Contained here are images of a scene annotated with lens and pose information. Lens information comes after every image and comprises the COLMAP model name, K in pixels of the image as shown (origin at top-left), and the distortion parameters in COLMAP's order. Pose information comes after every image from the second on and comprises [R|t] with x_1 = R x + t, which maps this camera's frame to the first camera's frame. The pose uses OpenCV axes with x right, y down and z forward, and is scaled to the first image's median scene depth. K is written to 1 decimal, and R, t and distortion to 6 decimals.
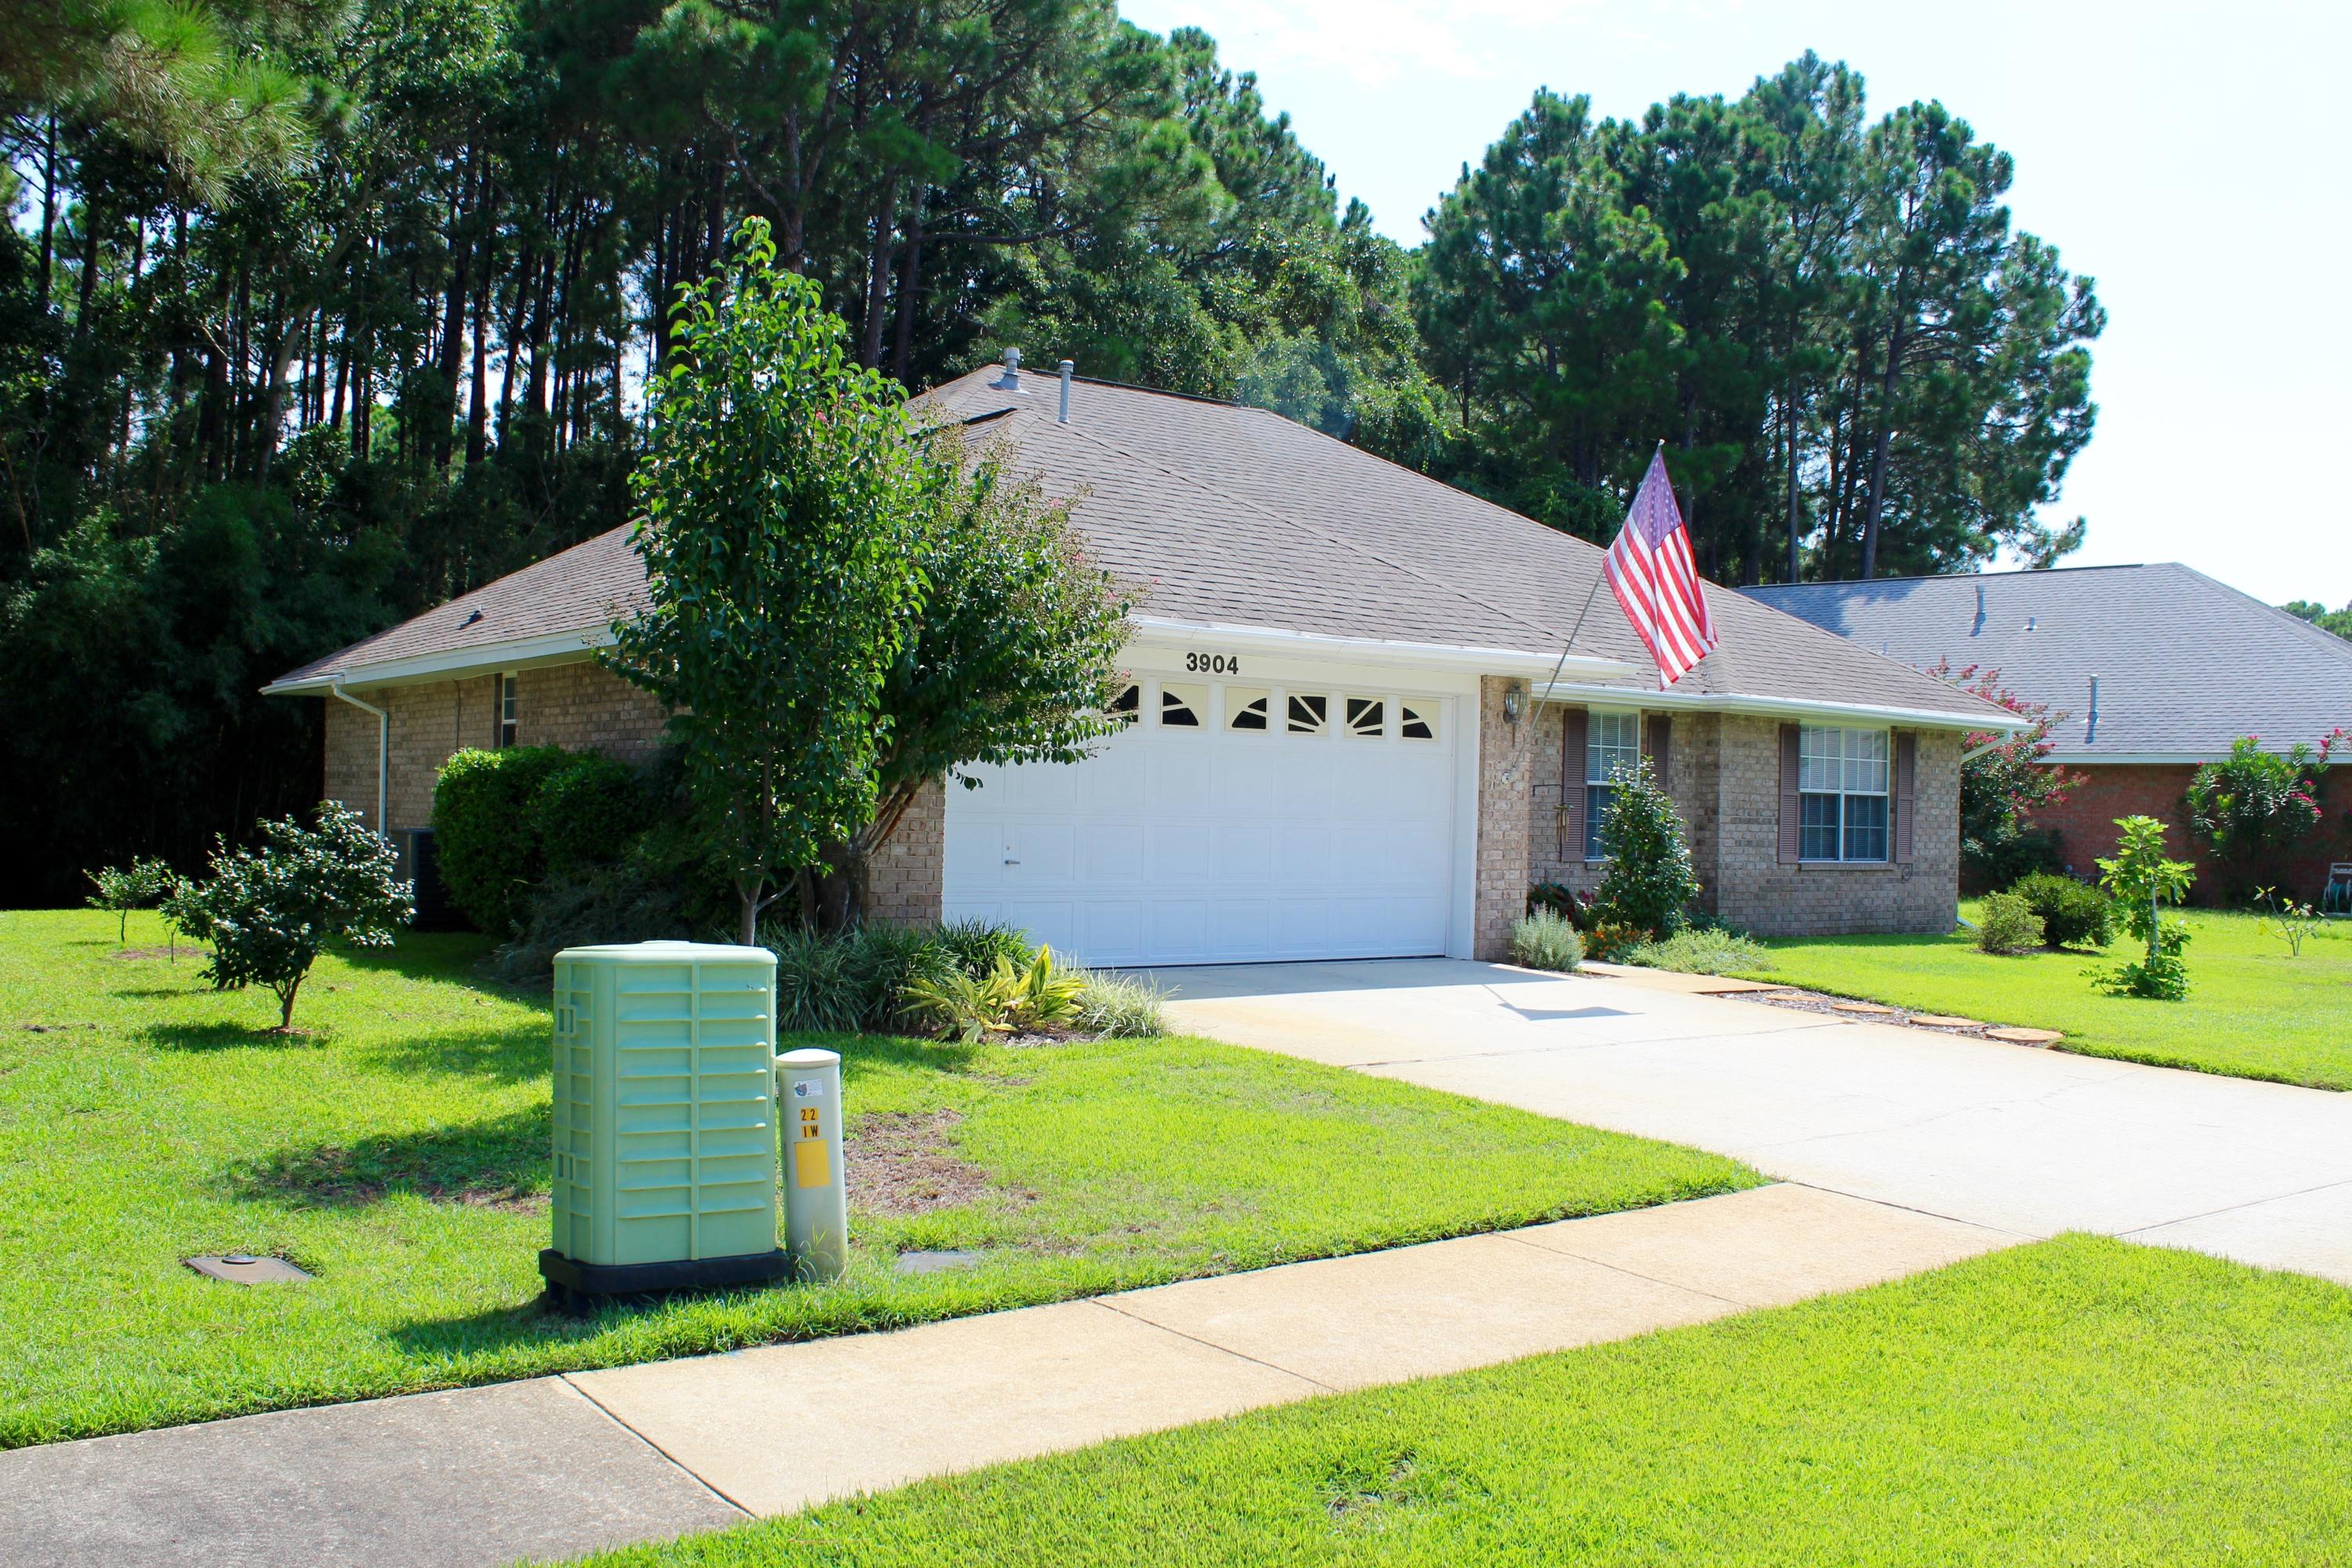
lens RADIAL K [[1954.1, 0, 1176.0], [0, 1954.1, 784.0], [0, 0, 1]] dist [-0.173529, 0.138844]
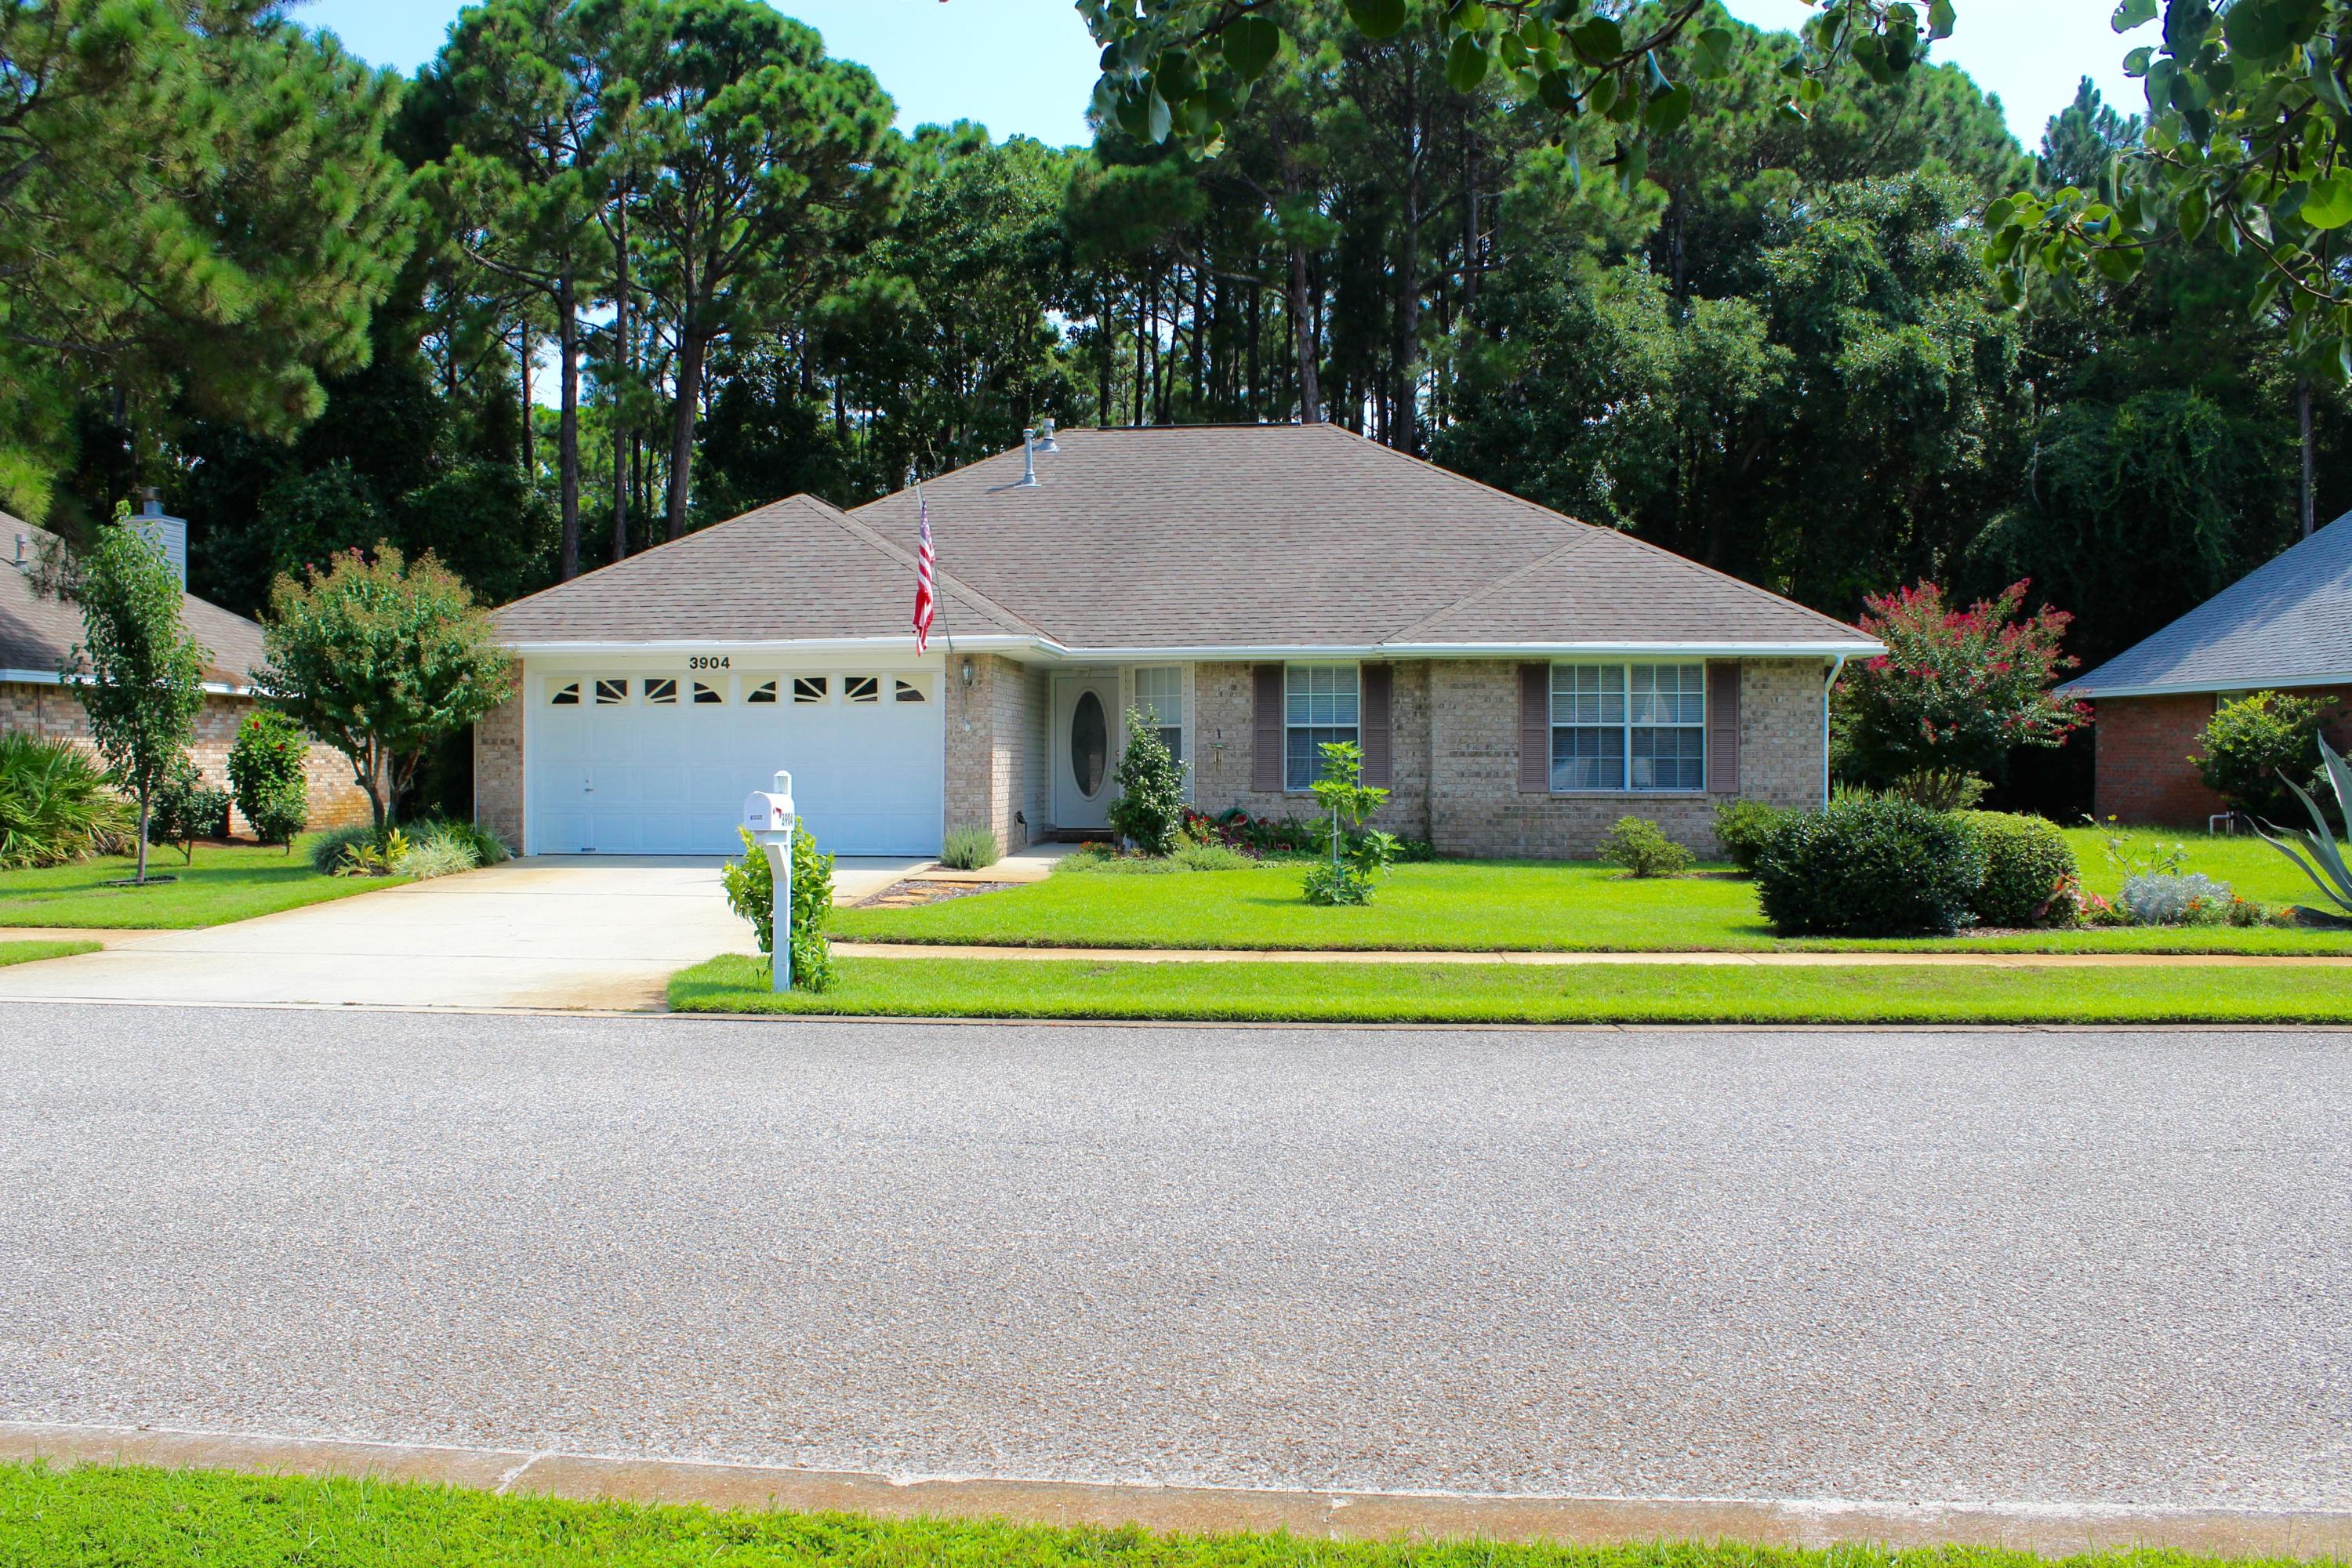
lens RADIAL K [[1954.1, 0, 1176.0], [0, 1954.1, 784.0], [0, 0, 1]] dist [-0.173529, 0.138844]
pose [[0.753661, -0.024776, -0.656796, 1.195812], [0.027516, 0.999603, -0.006134, 0.050978], [0.656687, -0.013450, 0.754043, 0.051158]]
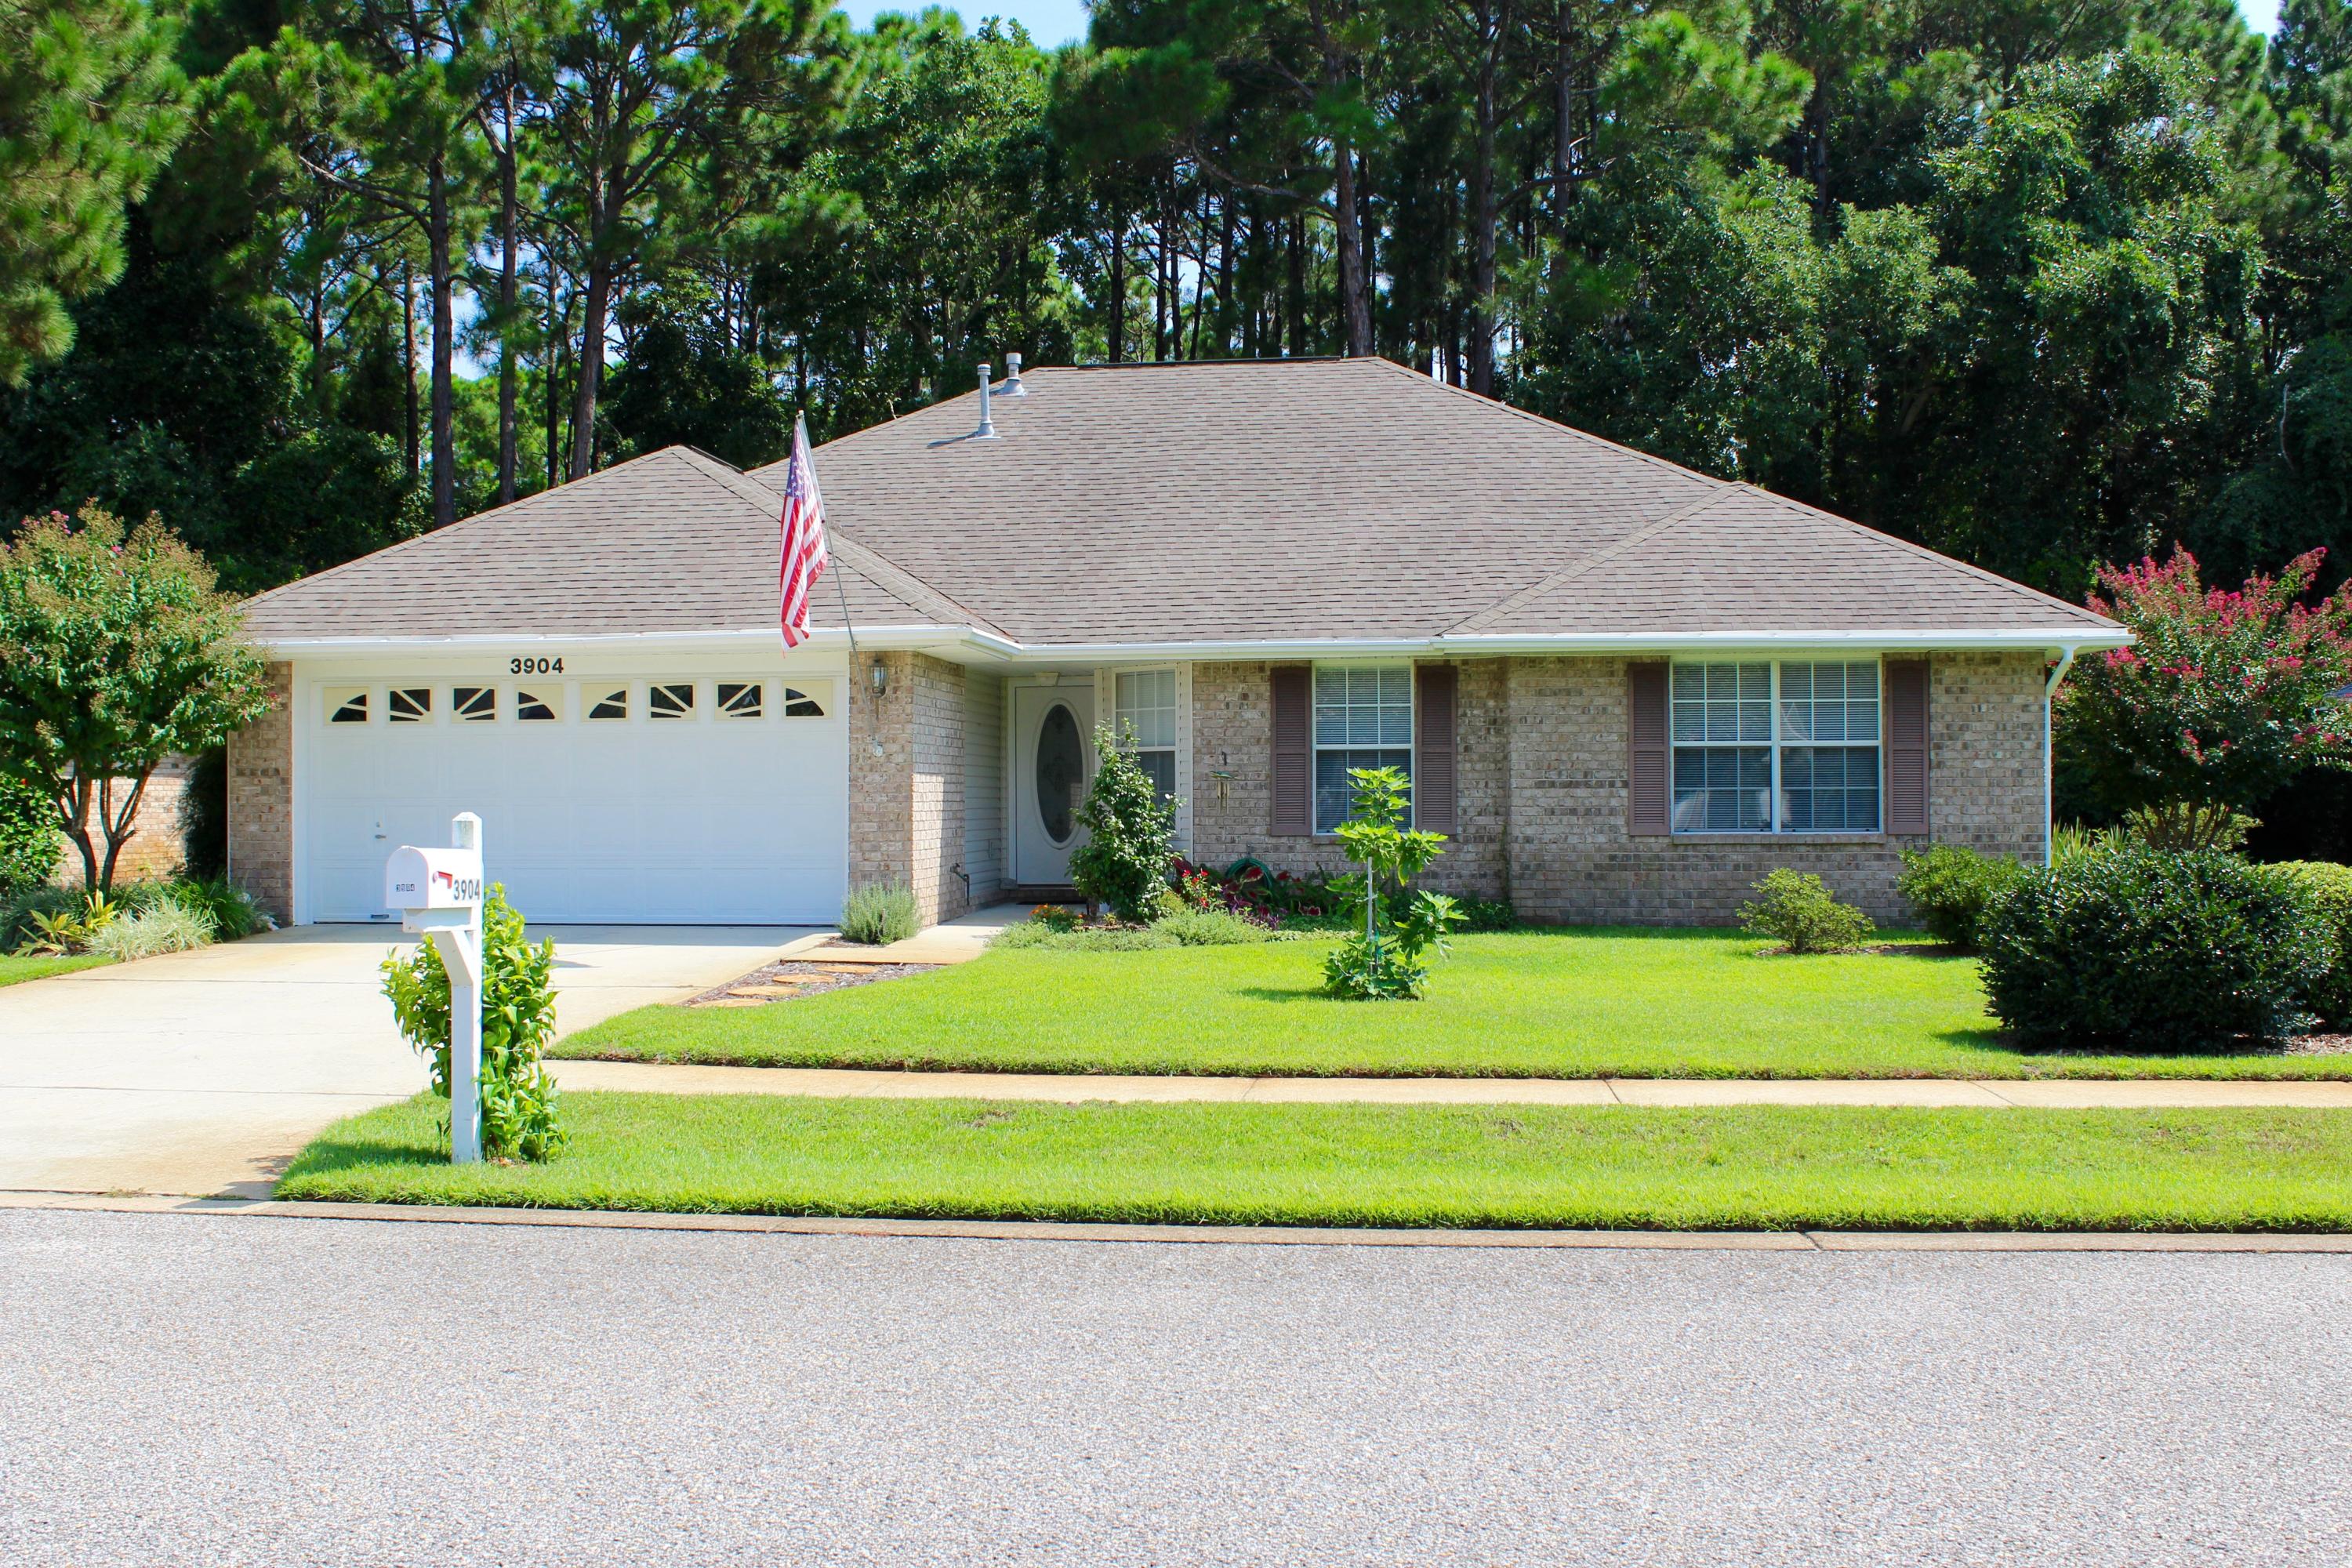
lens RADIAL K [[2163.9, 0, 1176.0], [0, 2163.9, 784.0], [0, 0, 1]] dist [-0.132592, 0.158297]
pose [[0.734104, -0.039279, -0.677900, 1.057120], [0.030946, 0.999224, -0.024385, 0.047980], [0.678331, -0.003077, 0.734750, 0.272939]]
